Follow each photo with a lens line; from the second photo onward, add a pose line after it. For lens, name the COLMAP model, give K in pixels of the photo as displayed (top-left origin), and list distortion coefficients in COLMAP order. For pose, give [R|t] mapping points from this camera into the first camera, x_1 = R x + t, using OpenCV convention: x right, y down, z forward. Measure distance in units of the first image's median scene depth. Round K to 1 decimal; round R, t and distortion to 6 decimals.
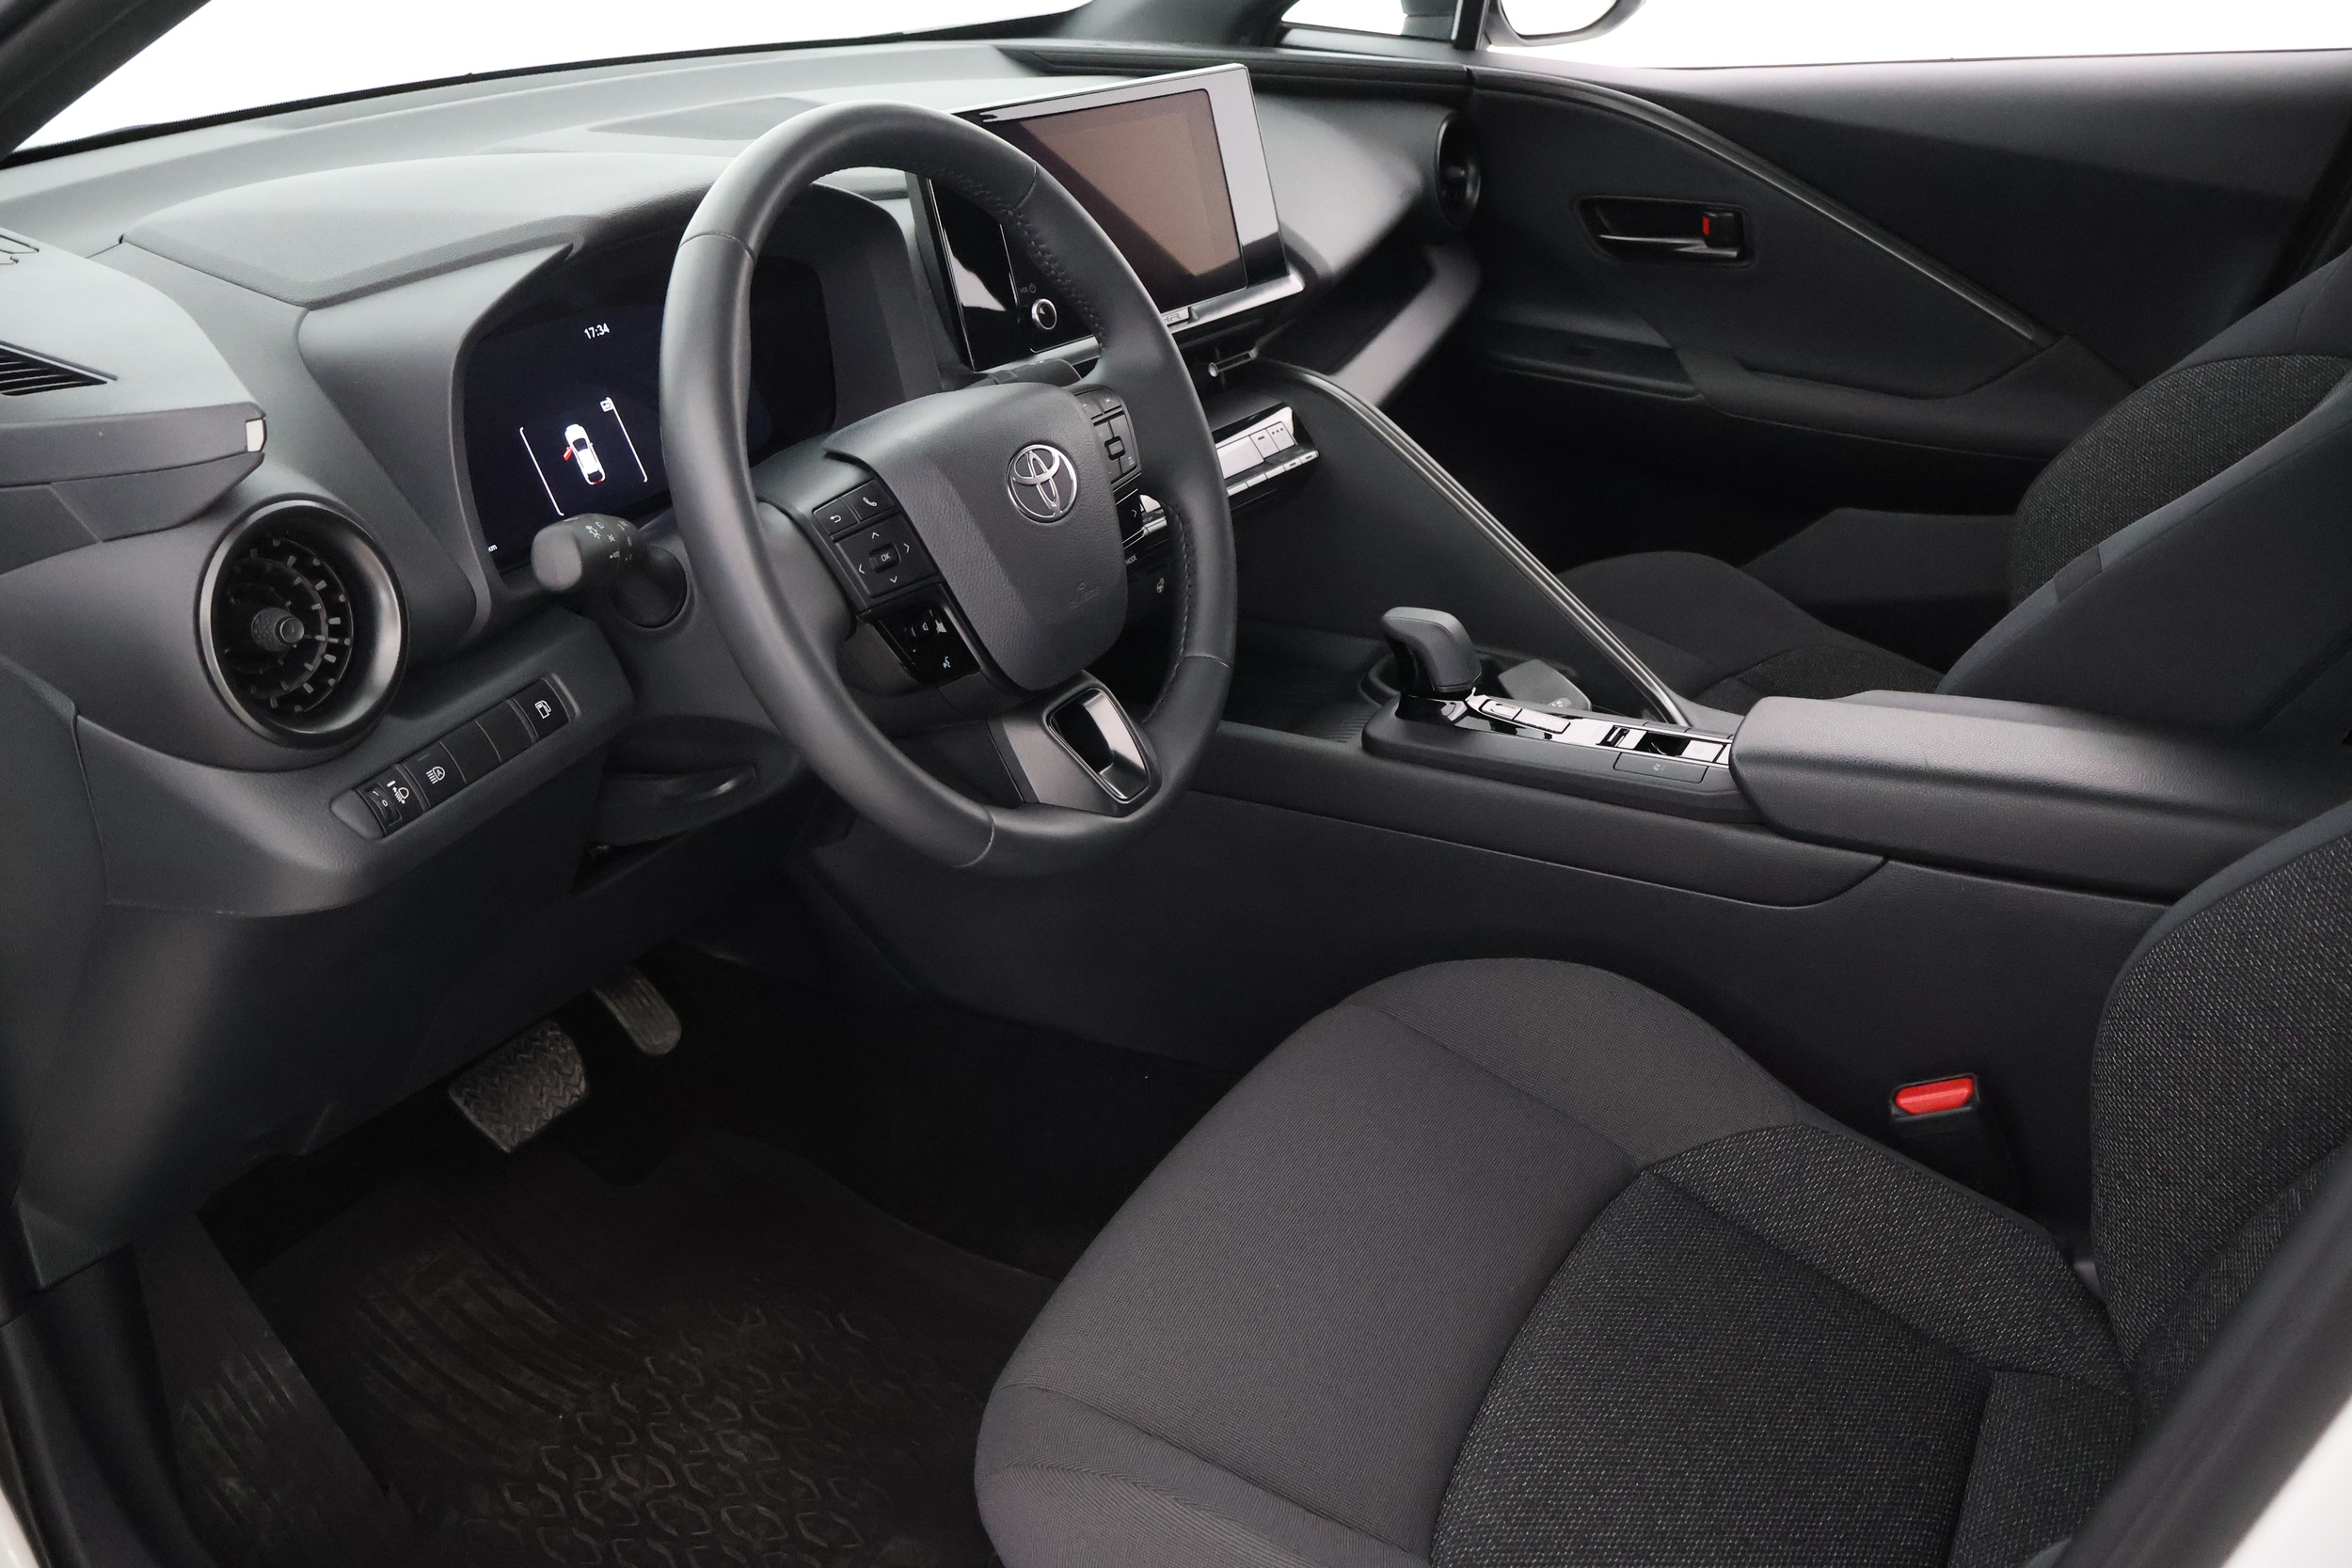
lens RADIAL K [[1969.5, 0, 1176.0], [0, 1969.5, 784.0], [0, 0, 1]] dist [-0.006414, 0.011962]
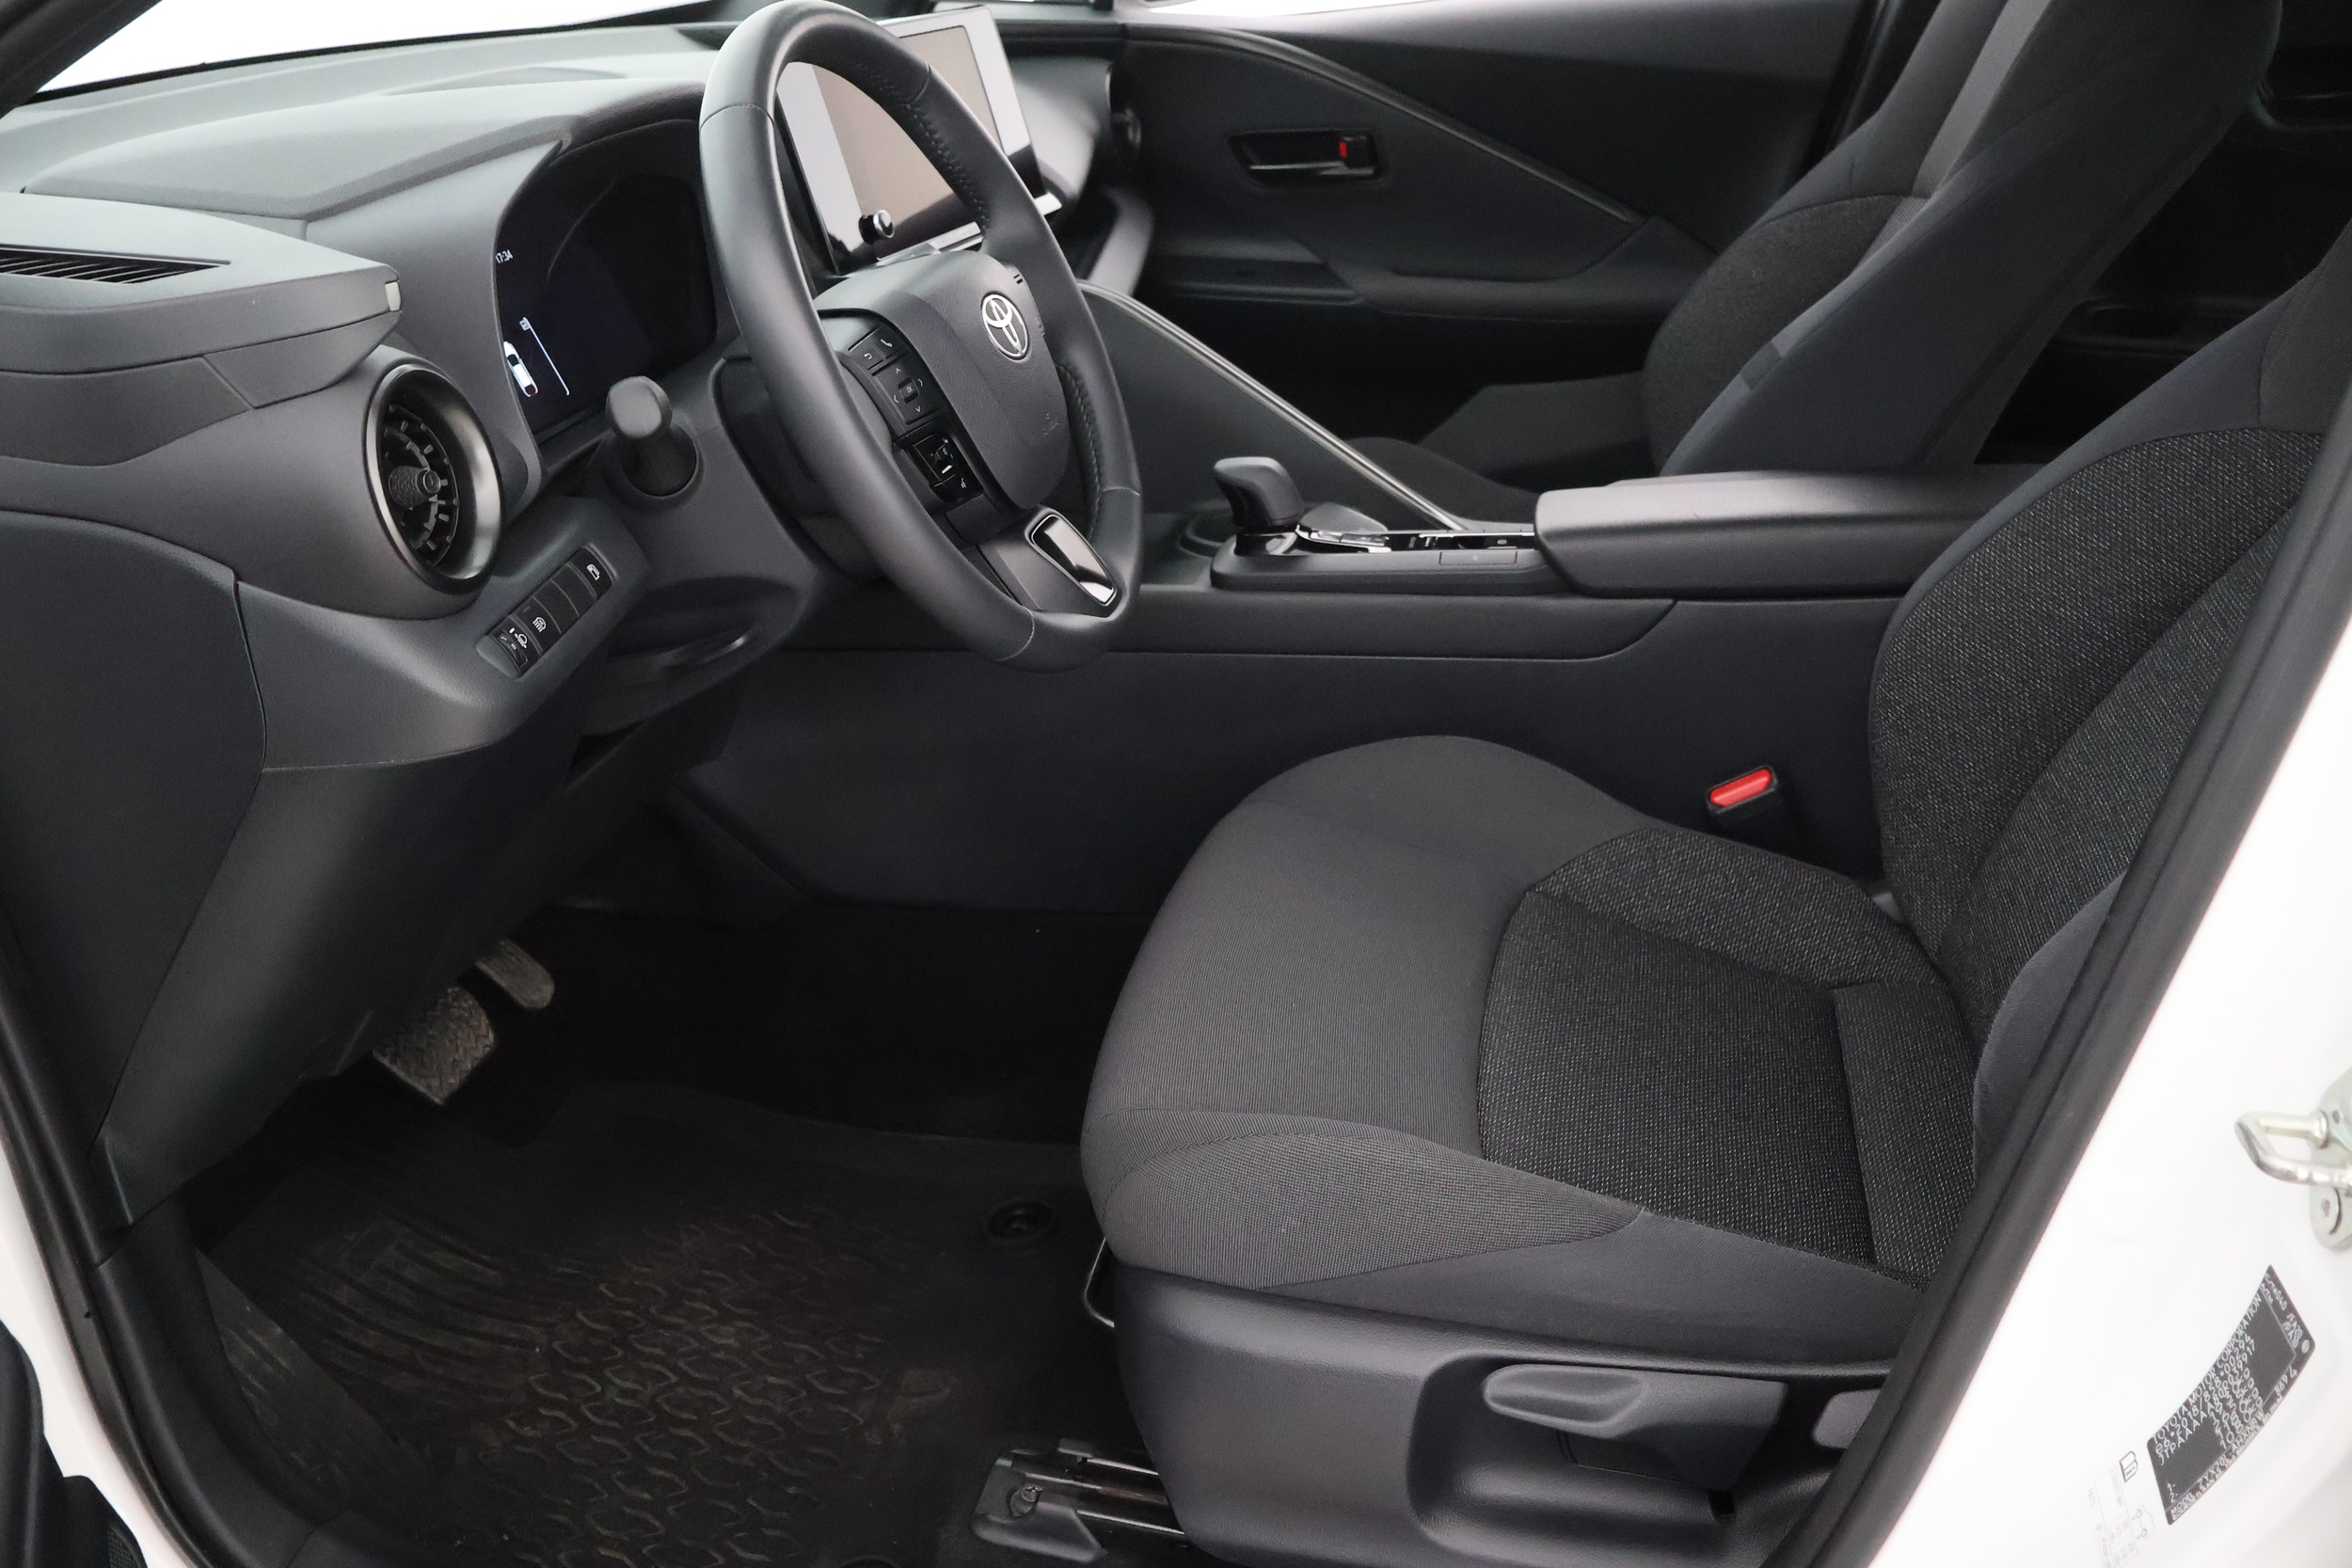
lens RADIAL K [[1969.5, 0, 1176.0], [0, 1969.5, 784.0], [0, 0, 1]] dist [-0.006414, 0.011962]
pose [[0.958533, -0.148641, 0.243146, -0.239256], [0.154464, 0.987986, -0.004951, 0.106107], [-0.239489, 0.042303, 0.969977, -0.092782]]
